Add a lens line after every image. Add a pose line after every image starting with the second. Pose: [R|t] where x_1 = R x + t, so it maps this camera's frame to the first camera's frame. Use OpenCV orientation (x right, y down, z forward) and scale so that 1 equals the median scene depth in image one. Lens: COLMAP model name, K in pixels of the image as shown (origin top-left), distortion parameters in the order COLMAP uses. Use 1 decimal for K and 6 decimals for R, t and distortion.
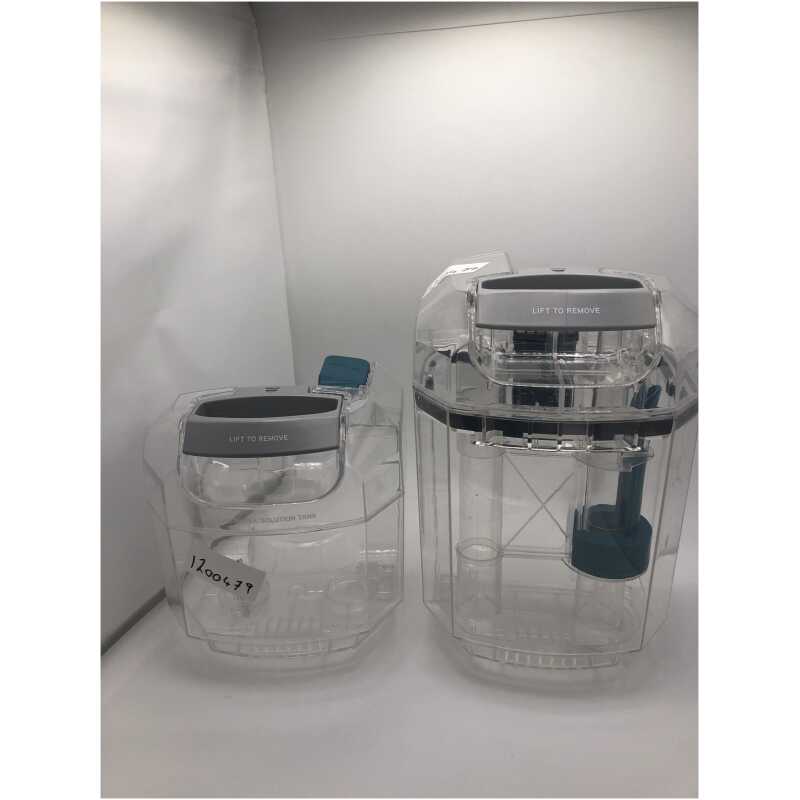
lens RADIAL K [[690.6, 0, 400.0], [0, 690.6, 400.0], [0, 0, 1]] dist [0.152424, -0.498237]
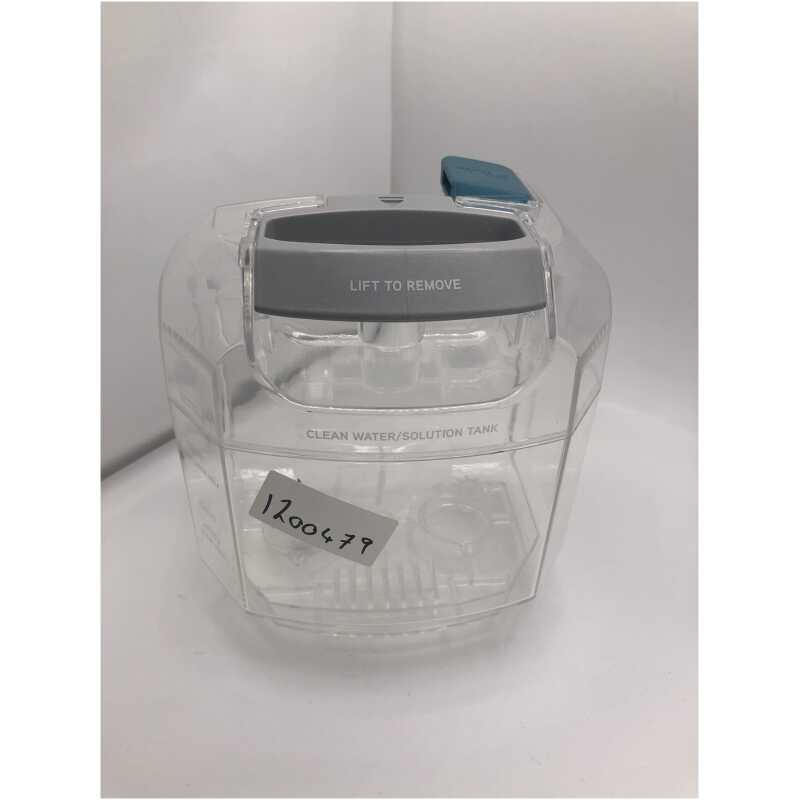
lens RADIAL K [[690.6, 0, 400.0], [0, 690.6, 400.0], [0, 0, 1]] dist [0.152424, -0.498237]
pose [[0.994379, 0.002295, 0.105854, -0.249300], [-0.021270, 0.983714, 0.178477, 0.045068], [-0.103721, -0.179725, 0.978234, 0.450172]]
